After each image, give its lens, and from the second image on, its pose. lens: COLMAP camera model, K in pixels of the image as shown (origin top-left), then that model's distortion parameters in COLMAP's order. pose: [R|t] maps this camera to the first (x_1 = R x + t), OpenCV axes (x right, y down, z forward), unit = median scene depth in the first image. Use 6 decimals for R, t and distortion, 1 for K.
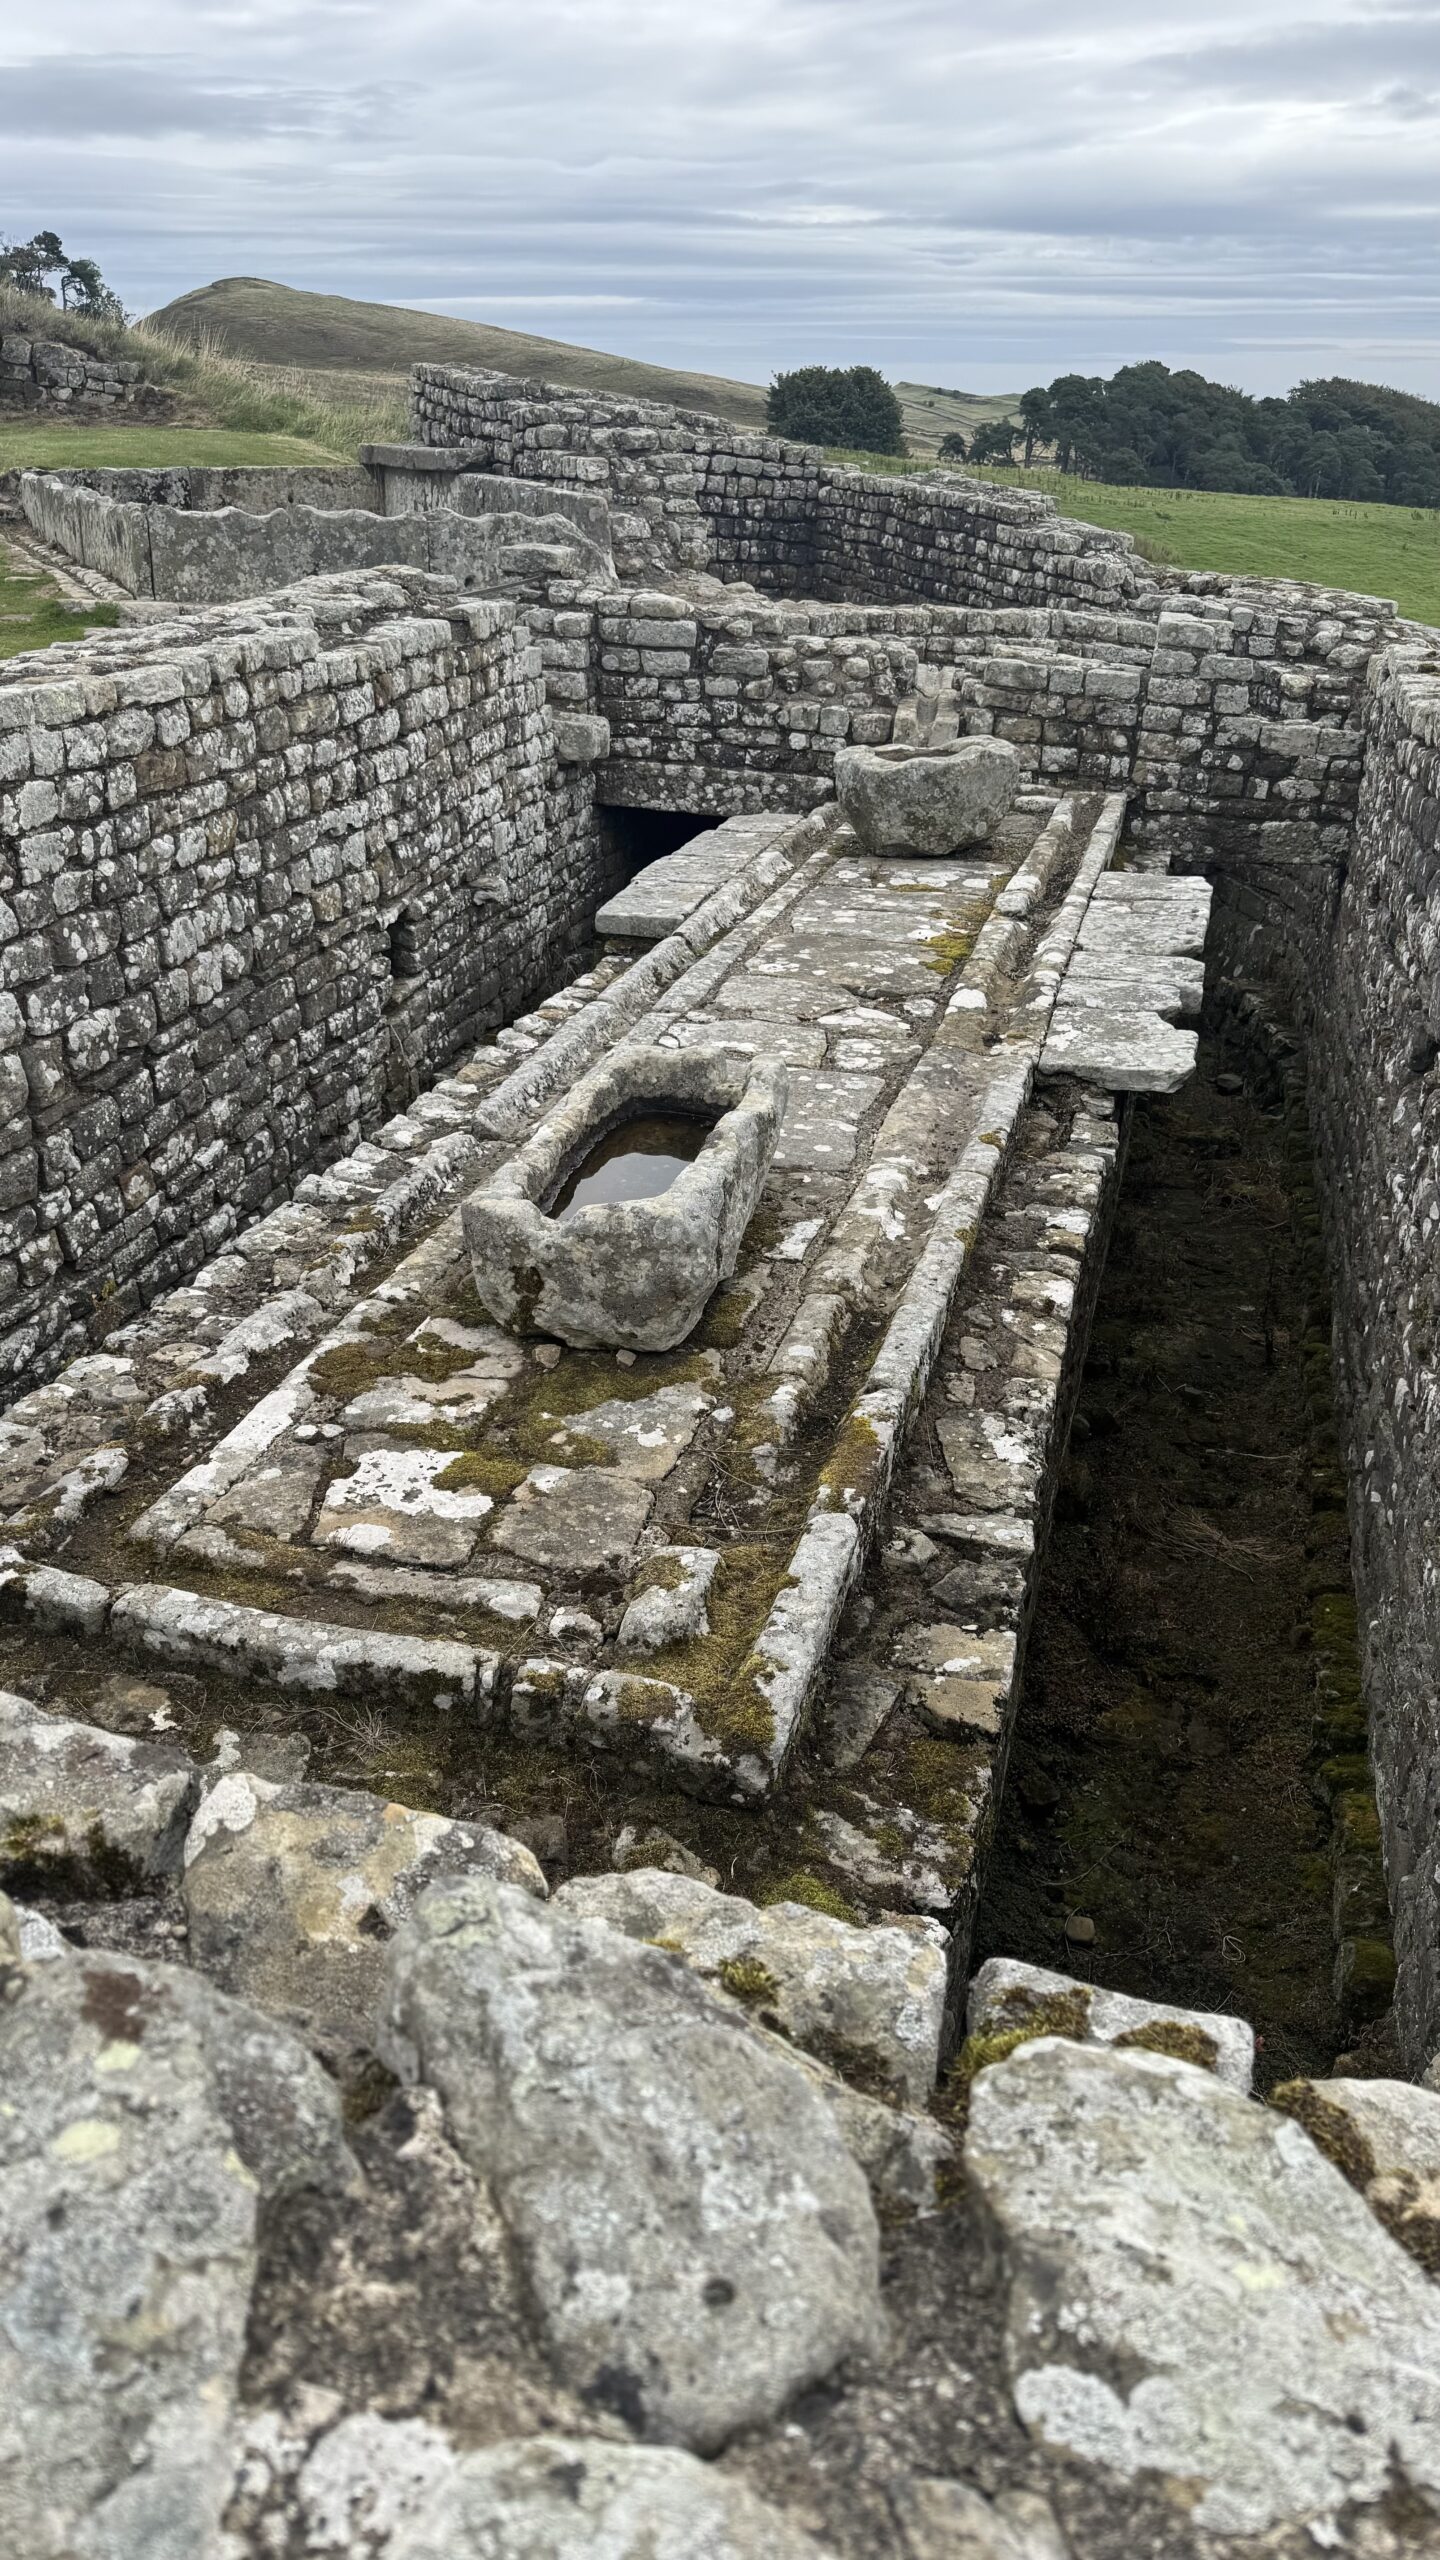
lens RADIAL K [[1791.1, 0, 701.5], [0, 1791.1, 1309.3], [0, 0, 1]] dist [0.042821, -0.053525]
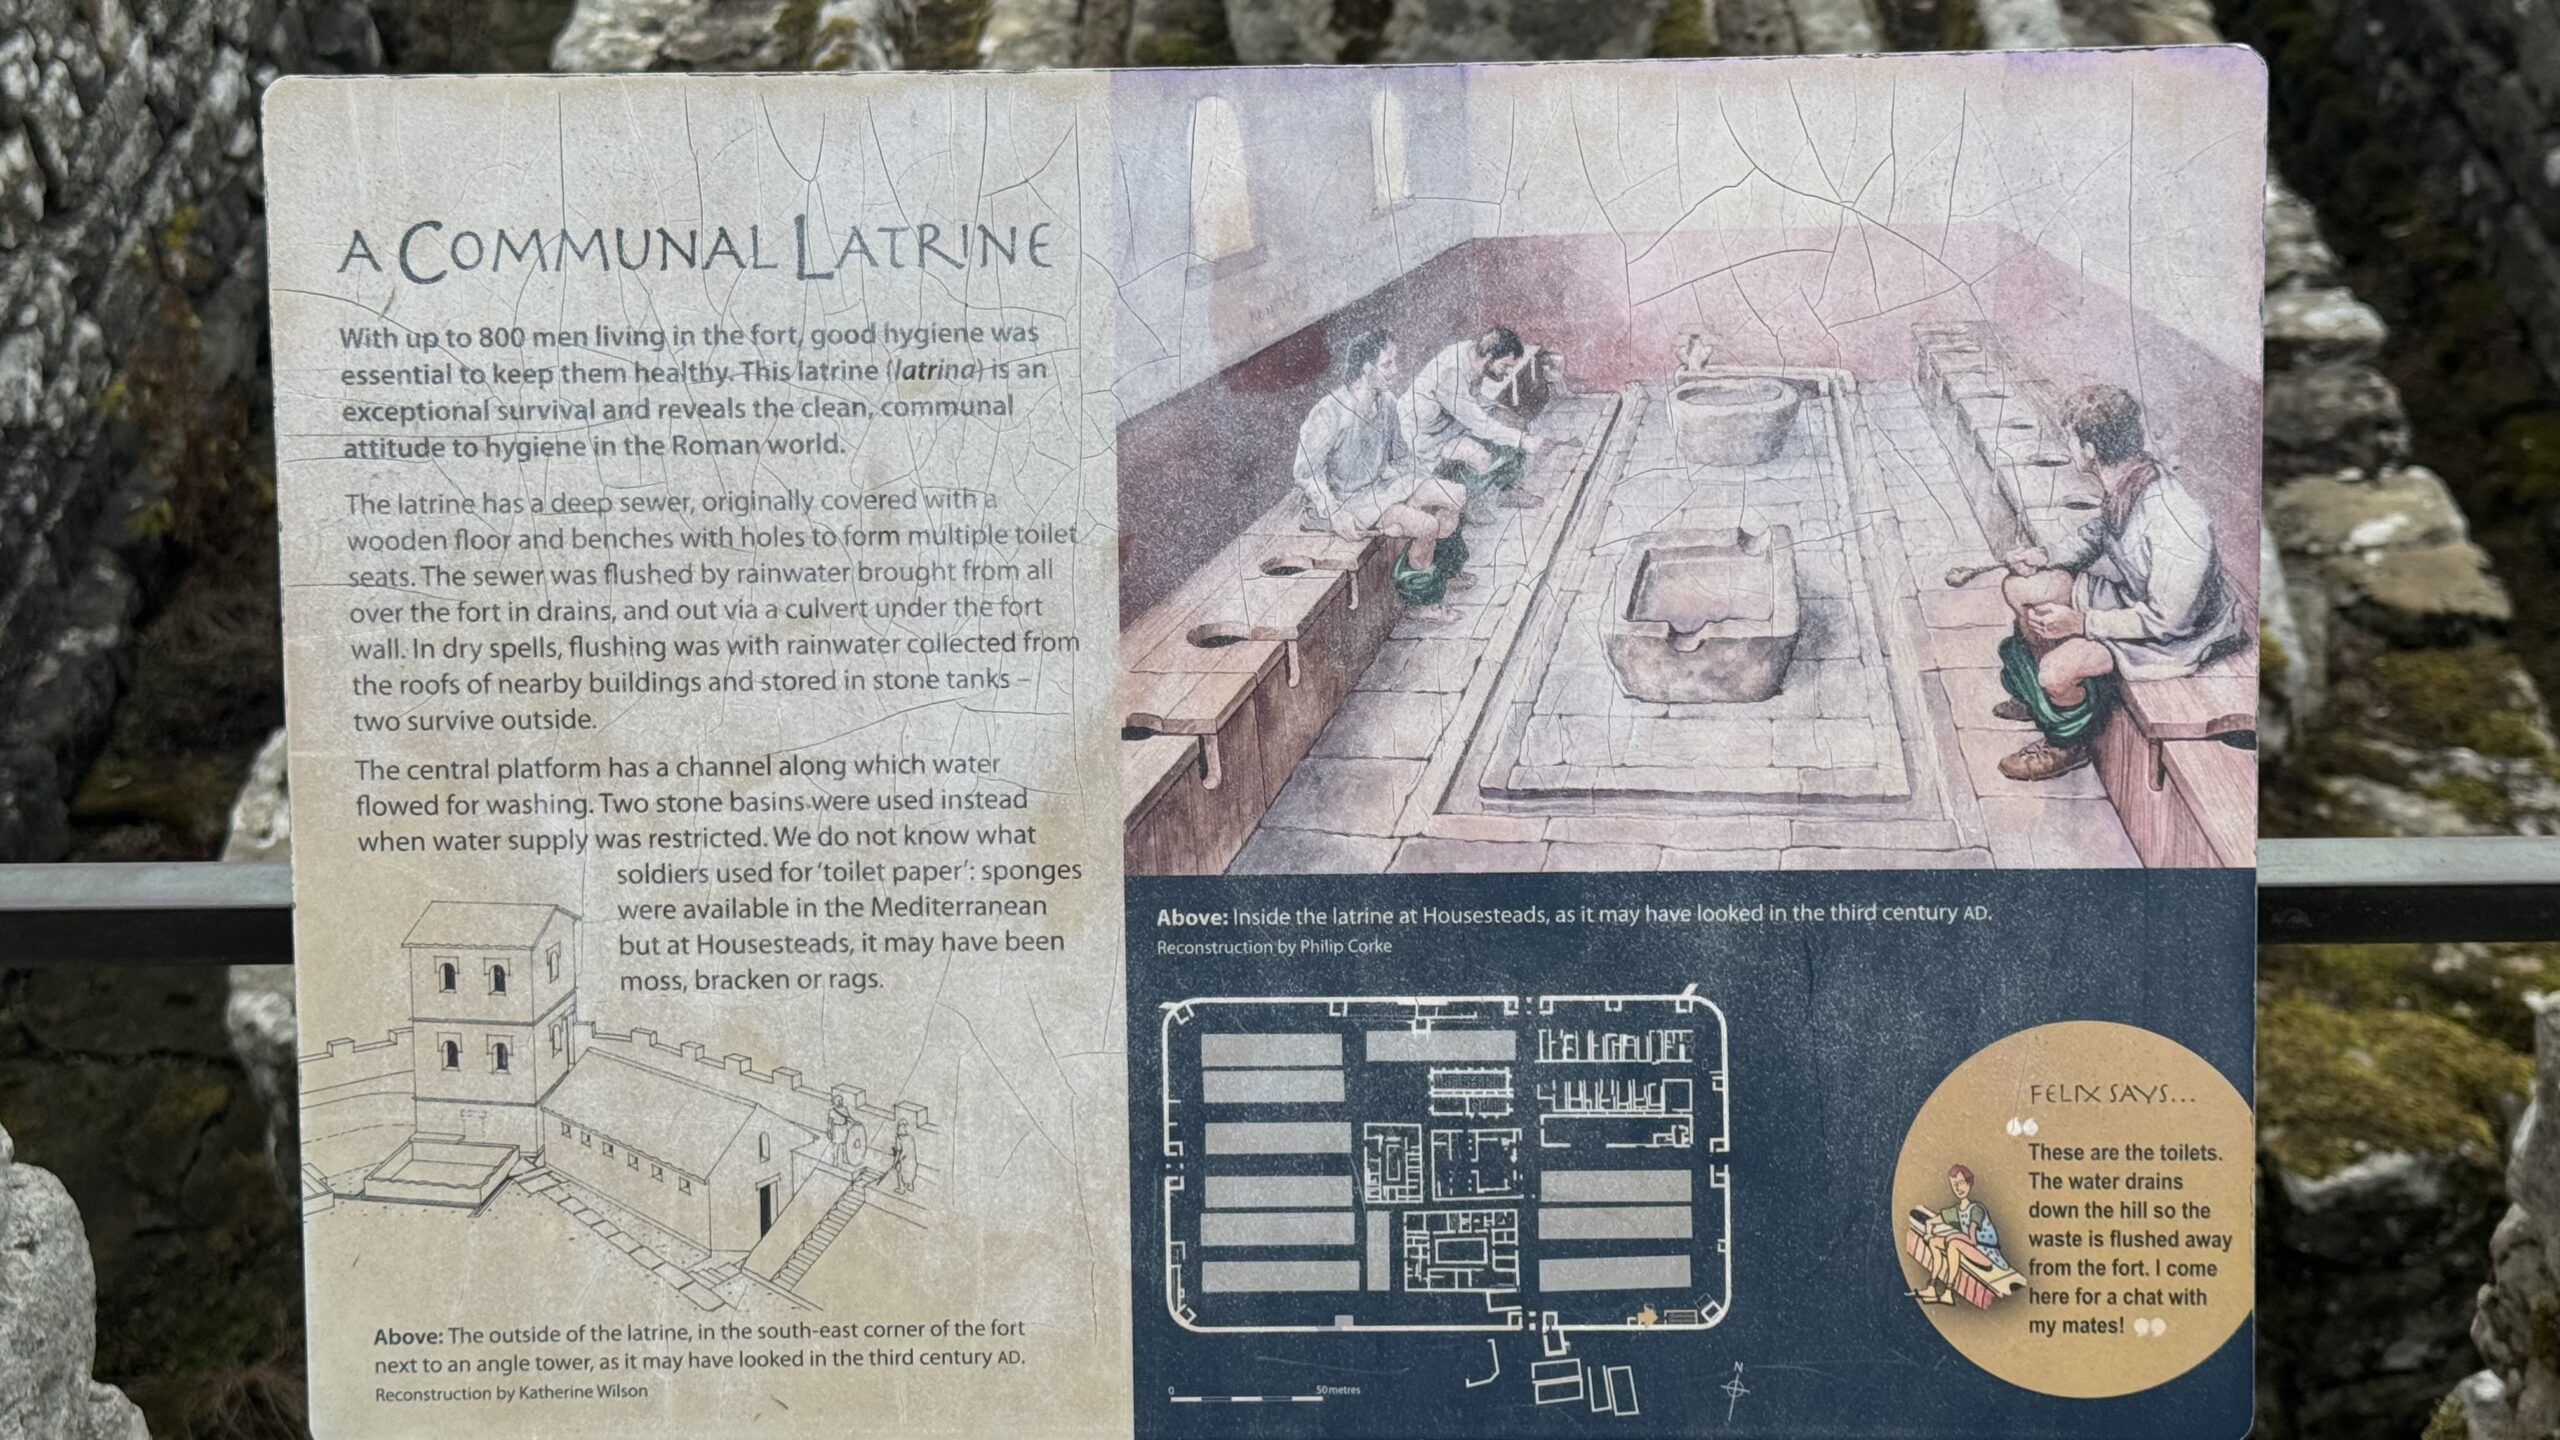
lens RADIAL K [[3552.0, 0, 1280.3], [0, 3552.0, 725.2], [0, 0, 1]] dist [0.164504, 0.000000]
pose [[0.963448, -0.187313, 0.191527, -0.149619], [0.159175, 0.975301, 0.153135, 0.010038], [-0.215481, -0.117052, 0.969467, -0.013219]]
